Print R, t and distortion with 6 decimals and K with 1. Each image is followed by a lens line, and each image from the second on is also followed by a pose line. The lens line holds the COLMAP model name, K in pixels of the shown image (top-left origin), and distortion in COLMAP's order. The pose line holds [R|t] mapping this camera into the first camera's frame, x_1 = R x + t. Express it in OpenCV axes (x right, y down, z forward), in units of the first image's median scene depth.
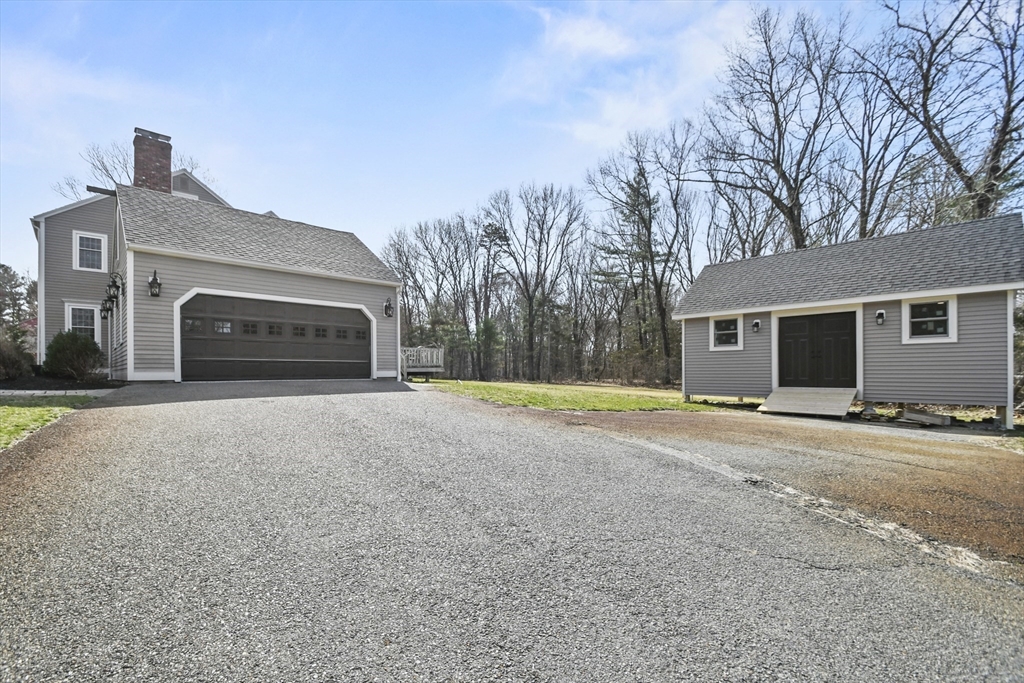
lens RADIAL K [[457.5, 0, 494.8], [0, 457.5, 364.6], [0, 0, 1]] dist [-0.026123, -0.000629]
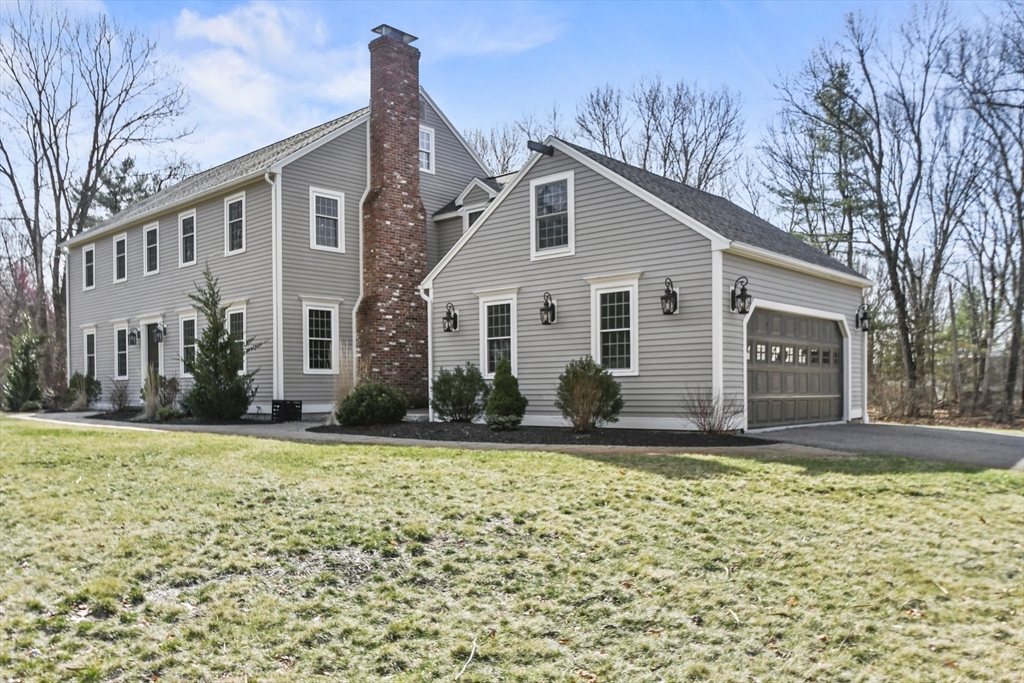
lens RADIAL K [[798.6, 0, 510.8], [0, 798.6, 384.4], [0, 0, 1]] dist [-0.049108, 0.001371]
pose [[0.996487, -0.003302, 0.083685, -0.198523], [0.002347, 0.999931, 0.011503, -0.008655], [-0.083718, -0.011266, 0.996426, -0.038699]]
